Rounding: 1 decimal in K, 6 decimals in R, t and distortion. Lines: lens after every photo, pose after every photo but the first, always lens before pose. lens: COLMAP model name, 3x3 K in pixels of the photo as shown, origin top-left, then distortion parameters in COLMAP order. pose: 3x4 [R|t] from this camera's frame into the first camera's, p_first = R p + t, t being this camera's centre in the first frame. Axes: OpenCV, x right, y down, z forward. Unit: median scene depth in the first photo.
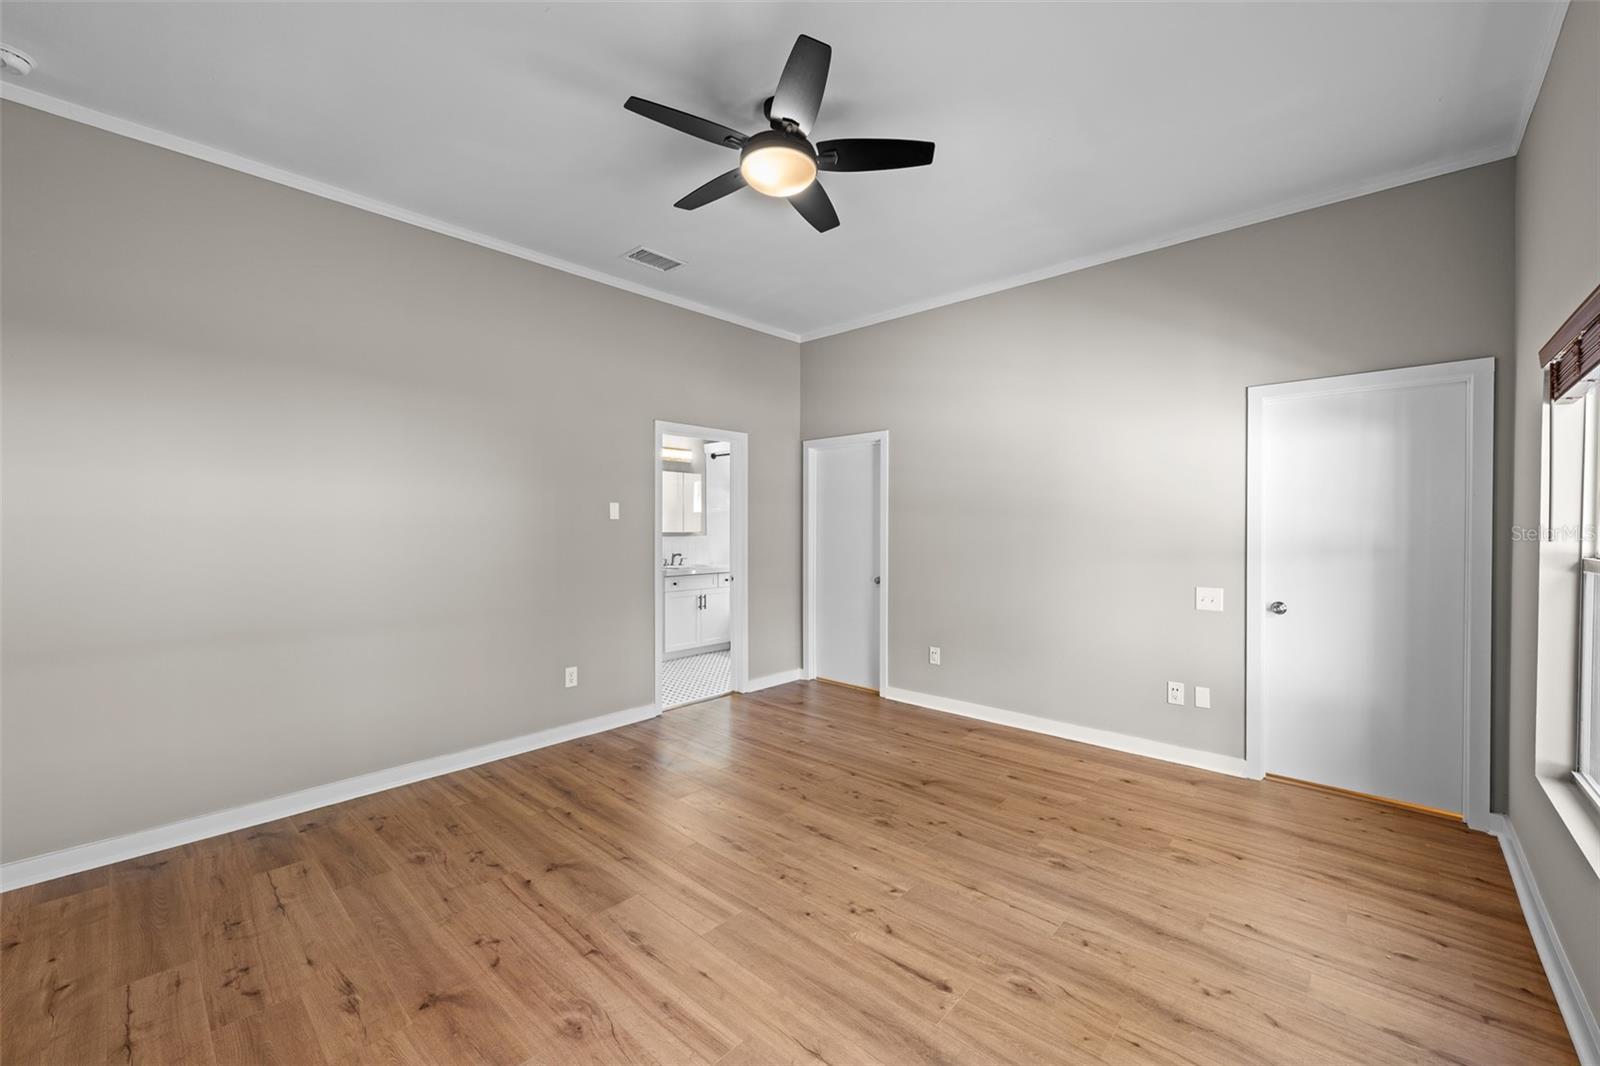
lens RADIAL K [[634.1, 0, 800.0], [0, 634.1, 531.2], [0, 0, 1]] dist [-0.001697, 0.000355]
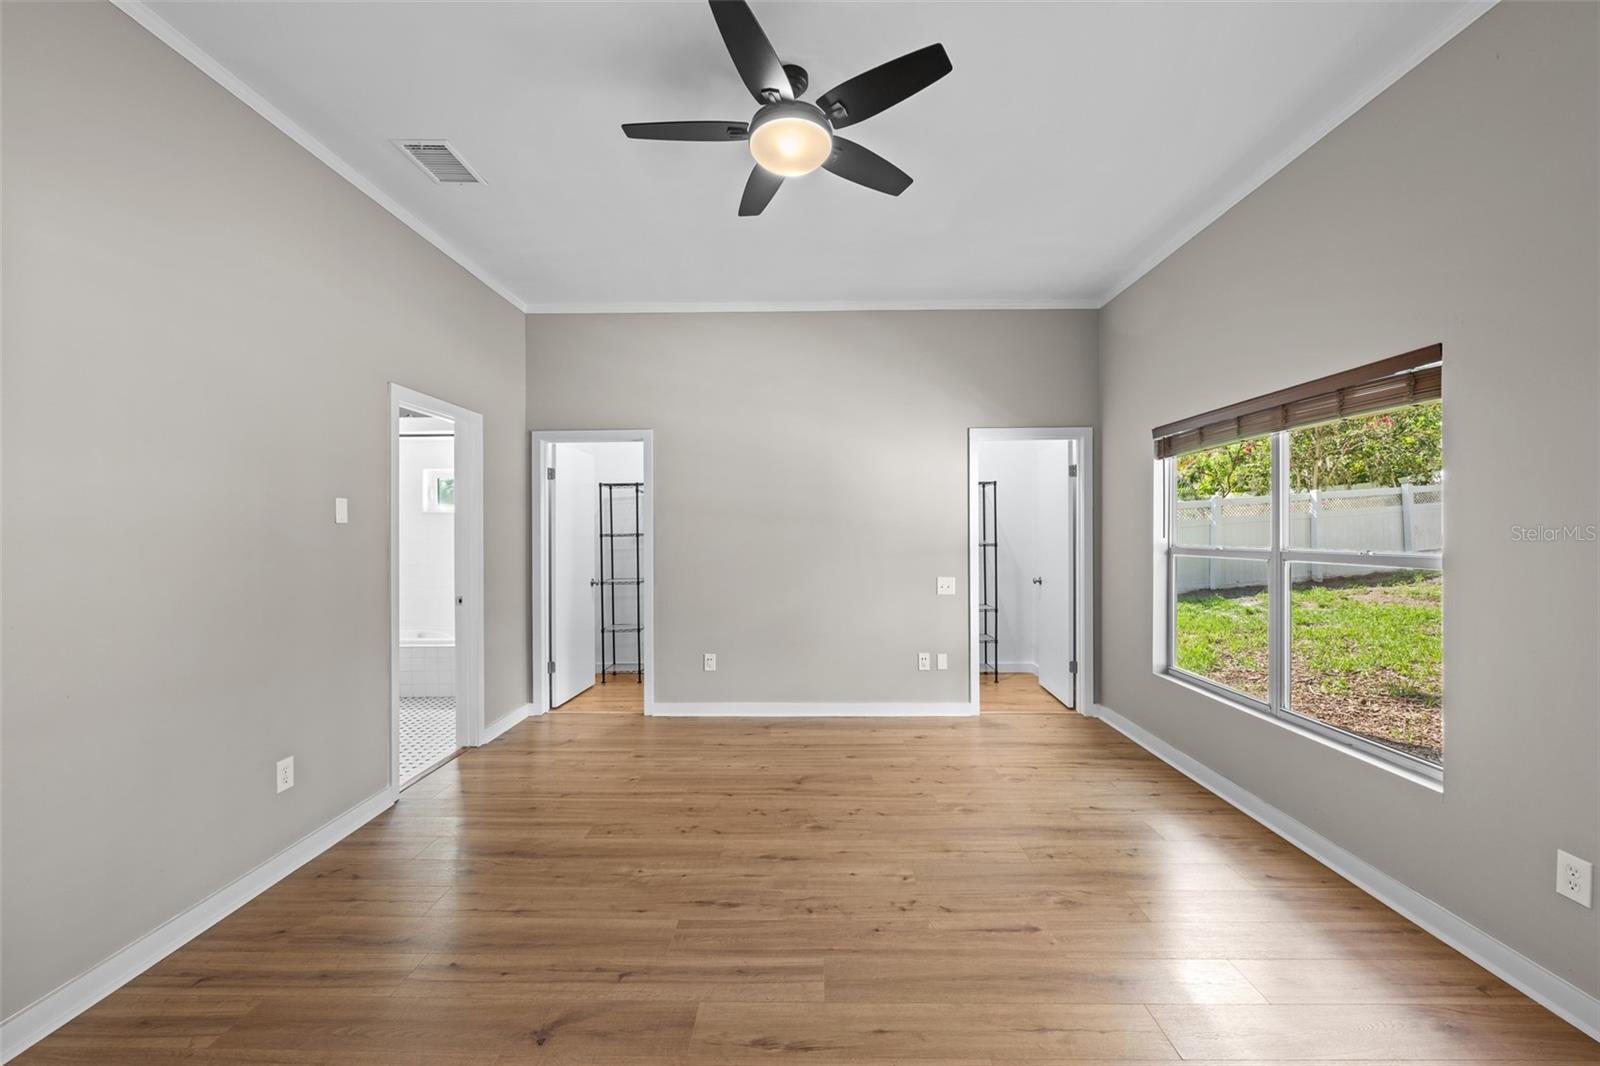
lens RADIAL K [[634.1, 0, 801.3], [0, 634.1, 531.4], [0, 0, 1]] dist [-0.001697, 0.000355]
pose [[0.746360, -0.003794, 0.665532, -0.473609], [0.010034, 0.999934, -0.005552, -0.001598], [-0.665467, 0.010822, 0.746348, 0.228335]]
